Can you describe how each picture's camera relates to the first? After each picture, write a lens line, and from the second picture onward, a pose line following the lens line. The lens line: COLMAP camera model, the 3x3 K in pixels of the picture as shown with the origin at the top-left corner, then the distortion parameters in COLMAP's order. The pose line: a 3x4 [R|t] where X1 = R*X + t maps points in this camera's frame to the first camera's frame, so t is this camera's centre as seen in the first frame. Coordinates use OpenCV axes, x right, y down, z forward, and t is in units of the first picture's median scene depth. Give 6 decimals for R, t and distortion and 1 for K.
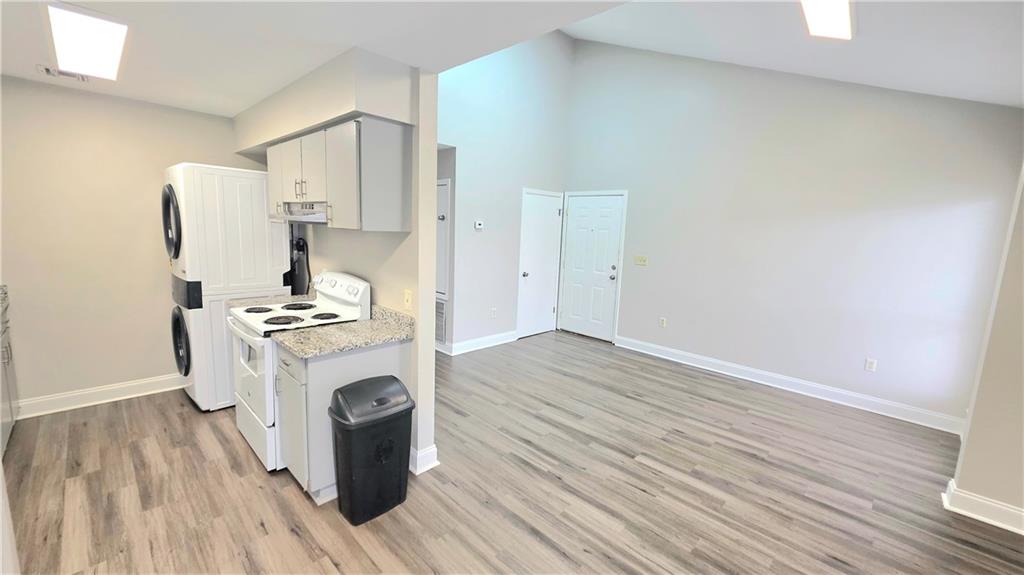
lens RADIAL K [[409.9, 0, 516.1], [0, 409.9, 287.7], [0, 0, 1]] dist [0.002178, -0.000025]
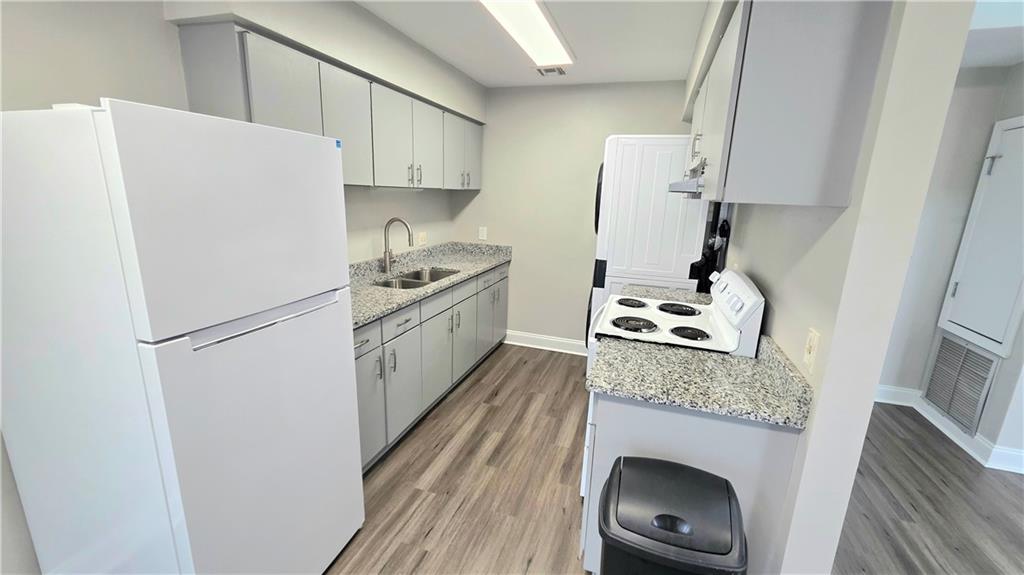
lens RADIAL K [[409.9, 0, 516.1], [0, 409.9, 287.7], [0, 0, 1]] dist [0.002178, -0.000025]
pose [[0.436189, 0.177599, -0.882155, -0.001861], [-0.149648, 0.980996, 0.123504, -0.047111], [0.887325, 0.078142, 0.454477, 0.448426]]
